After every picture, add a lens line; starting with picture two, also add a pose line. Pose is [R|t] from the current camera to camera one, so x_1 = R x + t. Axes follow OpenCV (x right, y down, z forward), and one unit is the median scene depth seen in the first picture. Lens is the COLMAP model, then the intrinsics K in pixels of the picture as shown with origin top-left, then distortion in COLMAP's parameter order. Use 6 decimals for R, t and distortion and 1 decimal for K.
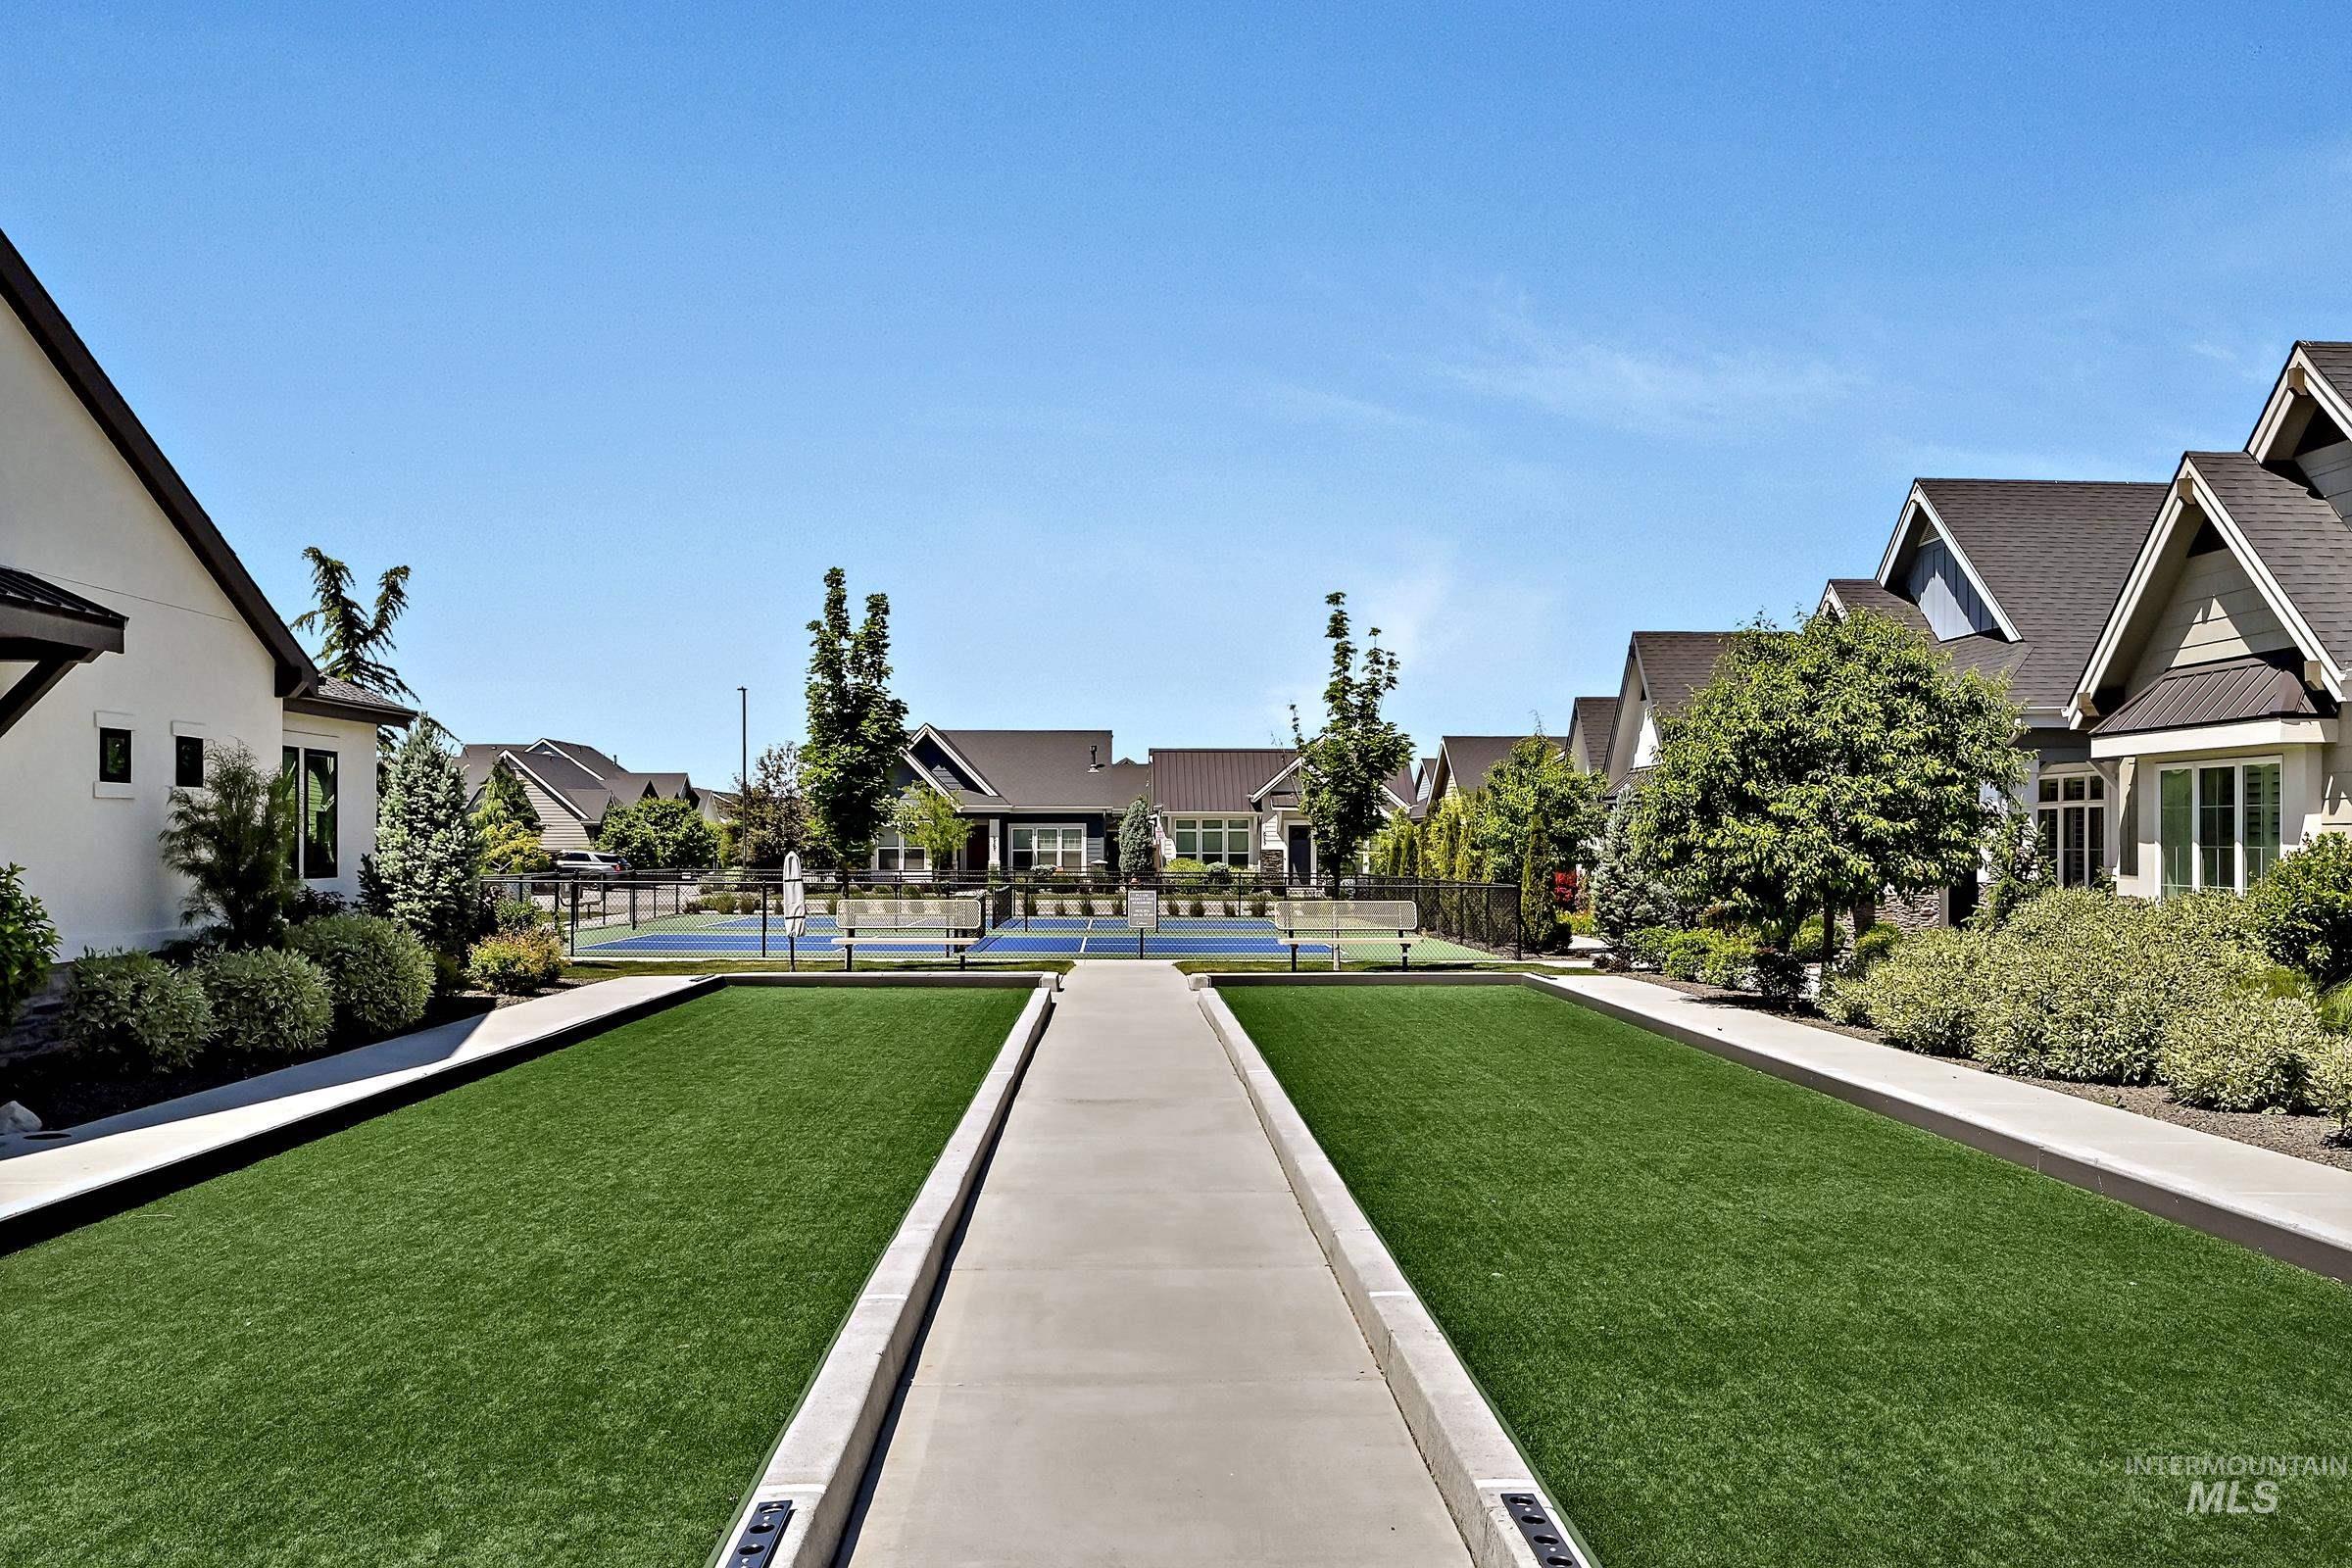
lens RADIAL K [[1895.0, 0, 1176.0], [0, 1895.0, 784.0], [0, 0, 1]] dist [0.000206, -0.000061]
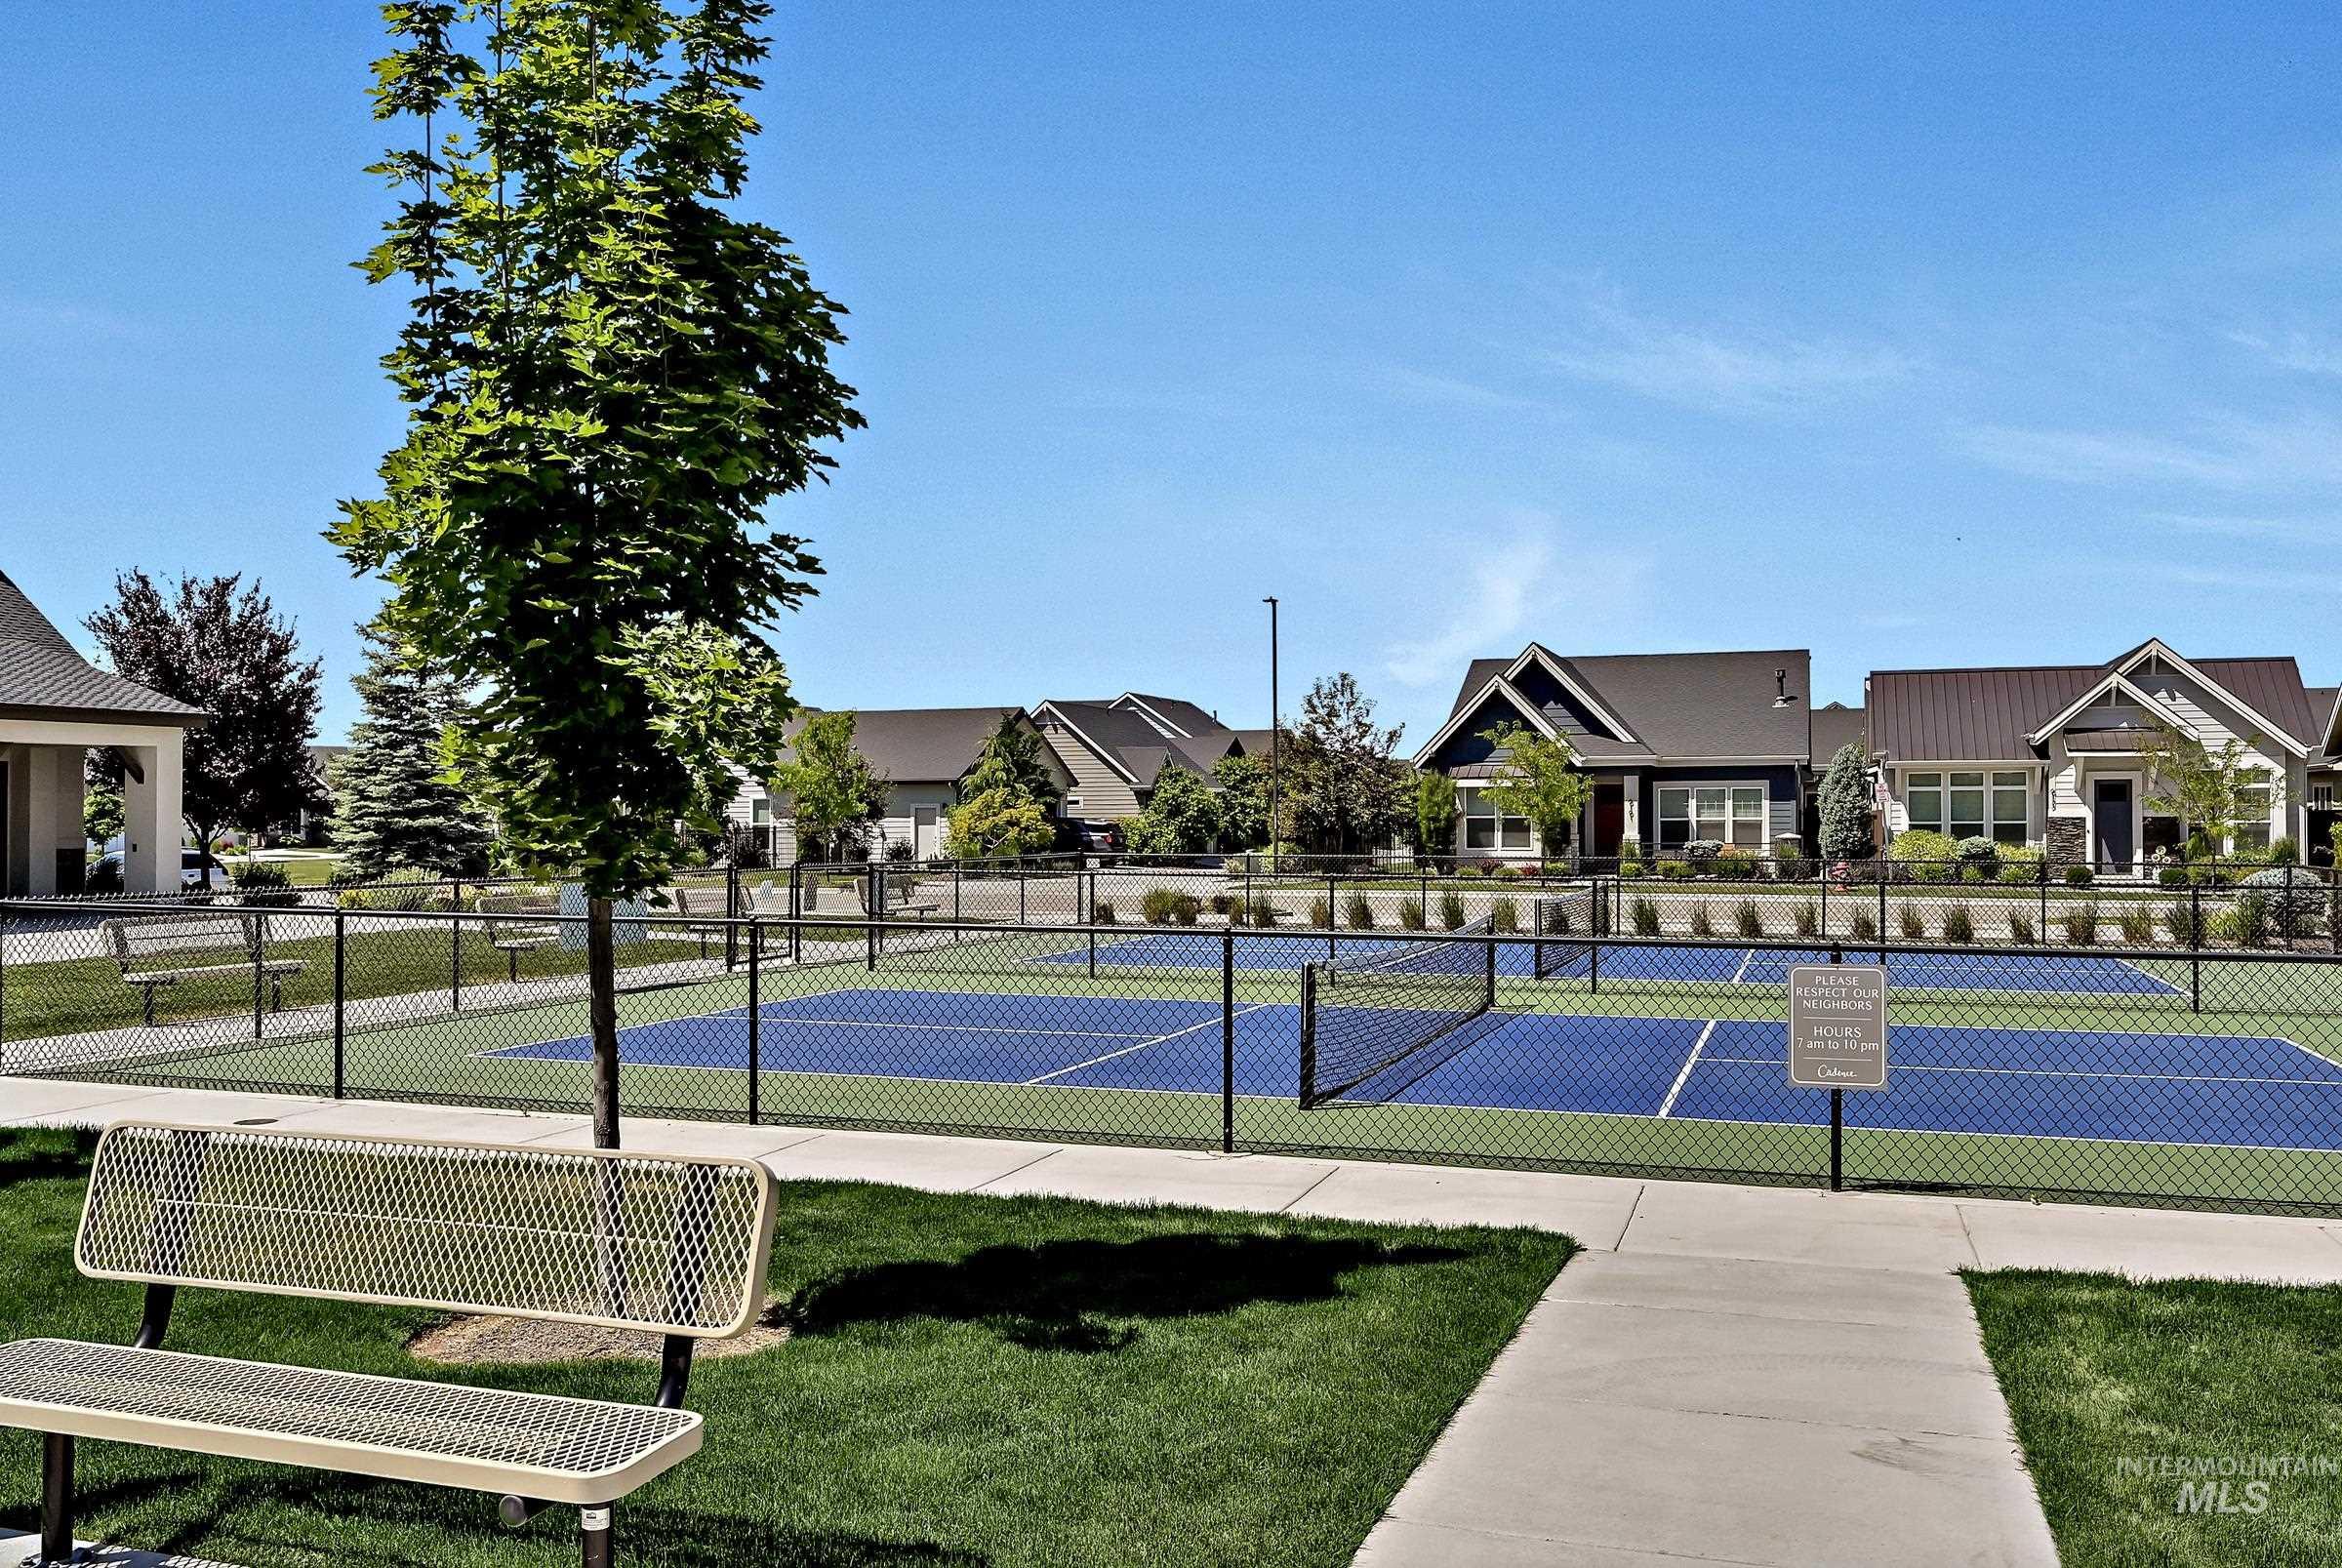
lens RADIAL K [[1886.9, 0, 1171.0], [0, 1886.9, 784.0], [0, 0, 1]] dist [0.000206, -0.000061]
pose [[0.933178, -0.009809, -0.359281, -0.003534], [0.016069, 0.999767, 0.014440, 0.008813], [0.359055, -0.019249, 0.933118, 0.282648]]
